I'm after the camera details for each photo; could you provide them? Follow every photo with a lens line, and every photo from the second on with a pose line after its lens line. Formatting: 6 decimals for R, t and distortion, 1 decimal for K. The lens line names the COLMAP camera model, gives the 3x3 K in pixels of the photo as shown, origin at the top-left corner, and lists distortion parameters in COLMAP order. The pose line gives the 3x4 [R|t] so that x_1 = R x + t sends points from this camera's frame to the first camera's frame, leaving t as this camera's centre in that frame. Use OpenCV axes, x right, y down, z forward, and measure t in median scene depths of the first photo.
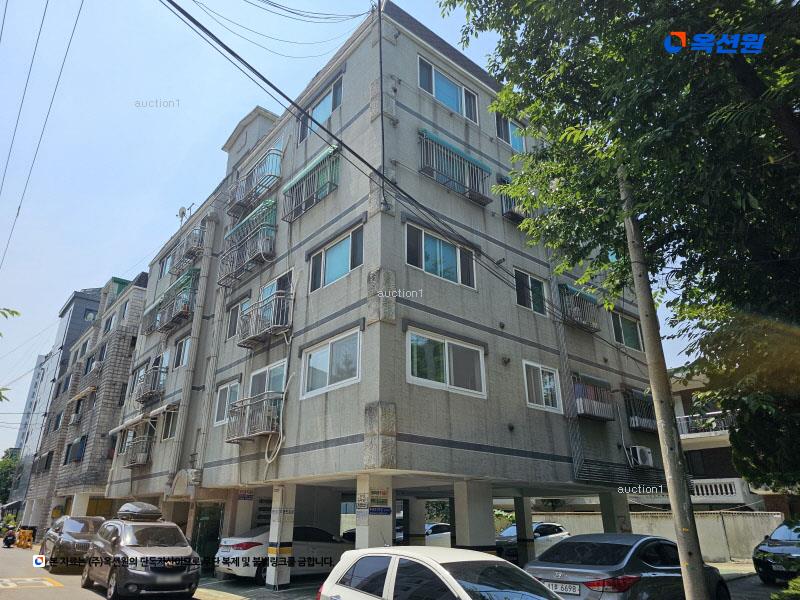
lens RADIAL K [[541.4, 0, 394.6], [0, 541.4, 296.5], [0, 0, 1]] dist [0.044199, -0.030847]
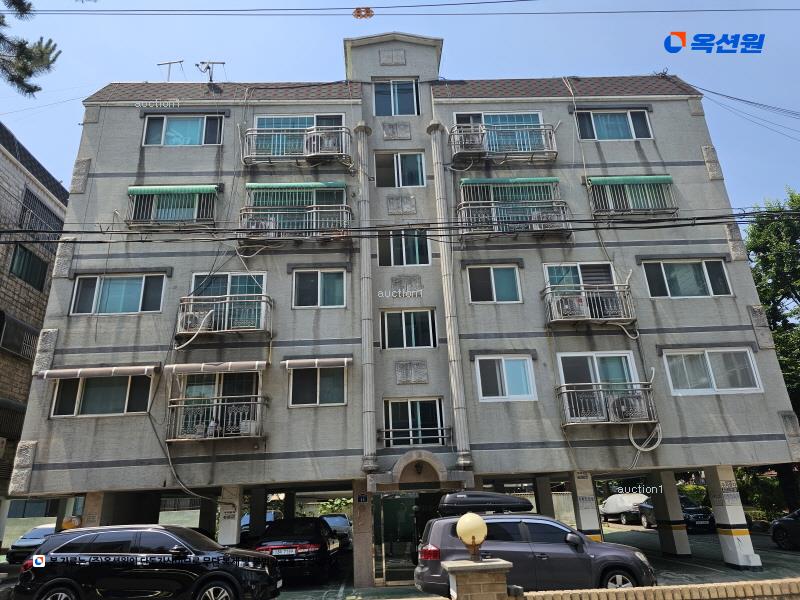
lens RADIAL K [[541.4, 0, 394.6], [0, 541.4, 296.5], [0, 0, 1]] dist [0.044199, -0.030847]
pose [[0.602758, 0.267796, 0.751644, -1.398267], [-0.258399, 0.956748, -0.133656, 0.295029], [-0.754926, -0.113662, 0.645885, 0.749055]]
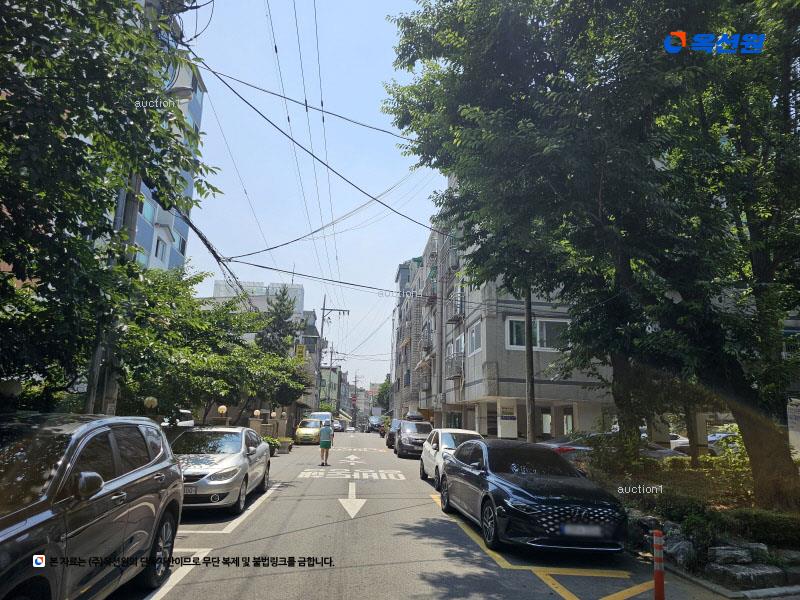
lens RADIAL K [[541.4, 0, 394.6], [0, 541.4, 296.5], [0, 0, 1]] dist [0.044199, -0.030847]
pose [[0.819373, -0.102427, -0.564036, 0.668209], [0.183451, 0.979018, 0.088712, -0.211328], [0.543115, -0.176161, 0.820971, -0.562261]]
